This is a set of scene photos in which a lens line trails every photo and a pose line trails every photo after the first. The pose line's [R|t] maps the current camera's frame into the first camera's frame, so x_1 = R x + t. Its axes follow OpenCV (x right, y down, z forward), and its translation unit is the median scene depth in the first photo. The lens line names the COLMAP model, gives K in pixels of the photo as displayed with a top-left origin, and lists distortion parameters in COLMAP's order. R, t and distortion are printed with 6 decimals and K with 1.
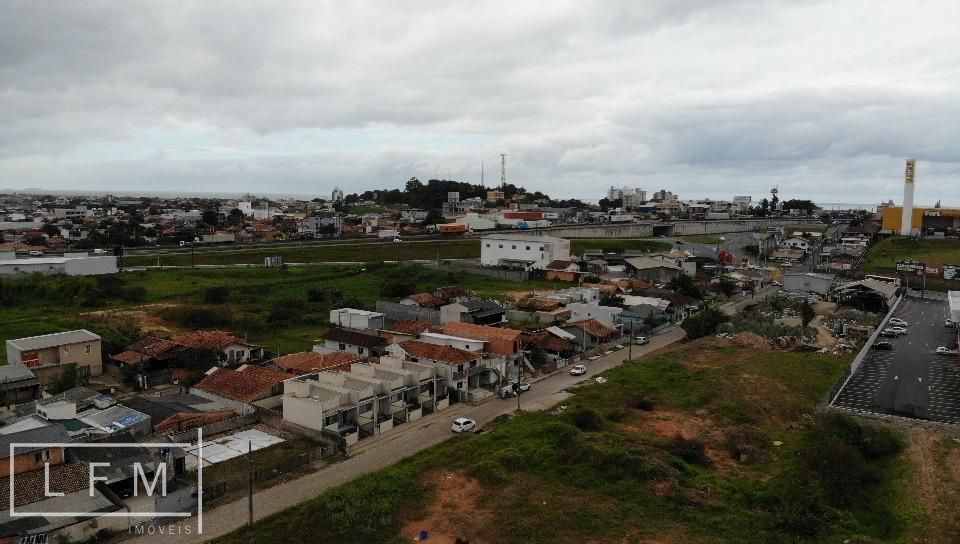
lens RADIAL K [[696.4, 0, 483.6], [0, 696.4, 275.6], [0, 0, 1]] dist [0.149977, -0.335440]
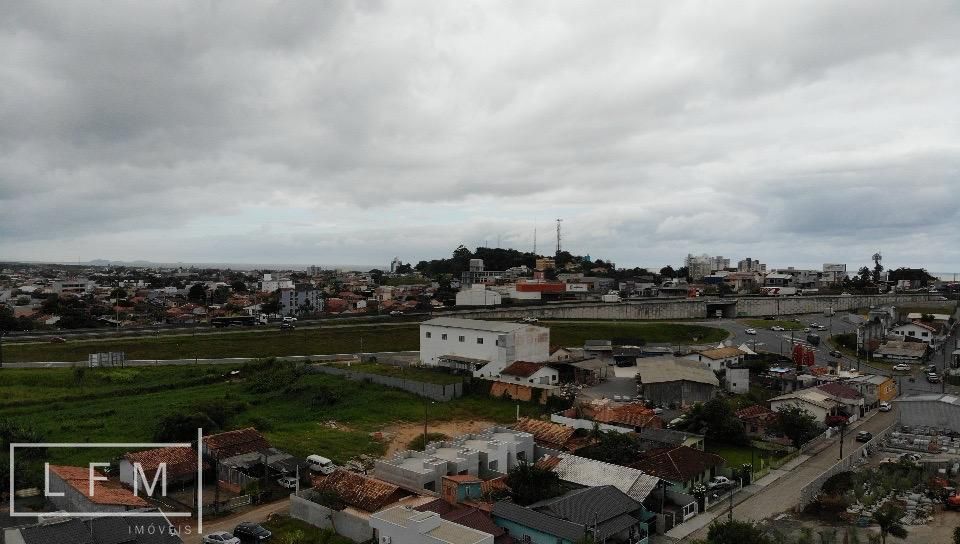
lens RADIAL K [[696.4, 0, 483.6], [0, 696.4, 275.6], [0, 0, 1]] dist [0.149977, -0.335440]
pose [[0.992344, -0.002524, -0.123479, 0.148092], [-0.009704, 0.995106, -0.098331, -0.036109], [0.123123, 0.098777, 0.987463, 0.356630]]
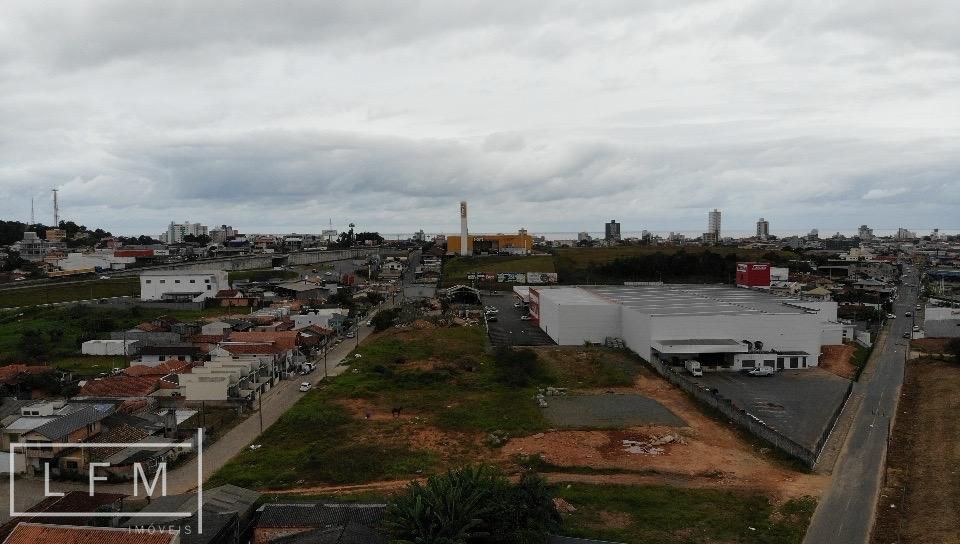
lens RADIAL K [[696.4, 0, 483.6], [0, 696.4, 275.6], [0, 0, 1]] dist [0.149977, -0.335440]
pose [[0.809329, -0.062308, 0.584041, -0.217484], [0.089507, 0.995827, -0.017794, 0.012829], [-0.580496, 0.066677, 0.811529, -0.175753]]
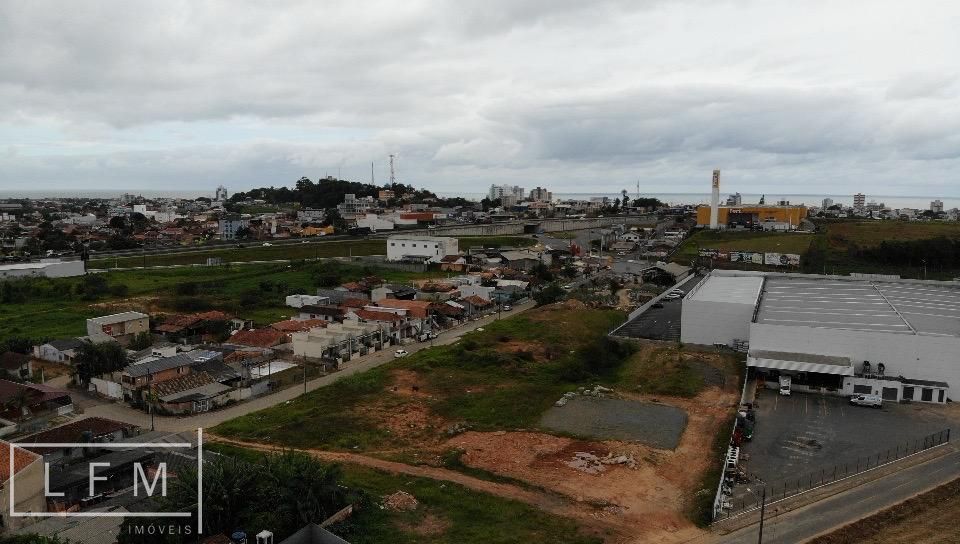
lens RADIAL K [[696.4, 0, 483.6], [0, 696.4, 275.6], [0, 0, 1]] dist [0.149977, -0.335440]
pose [[0.986687, -0.029478, 0.159937, -0.035820], [0.027947, 0.999540, 0.011818, 0.002257], [-0.160211, -0.007191, 0.987057, -0.265631]]
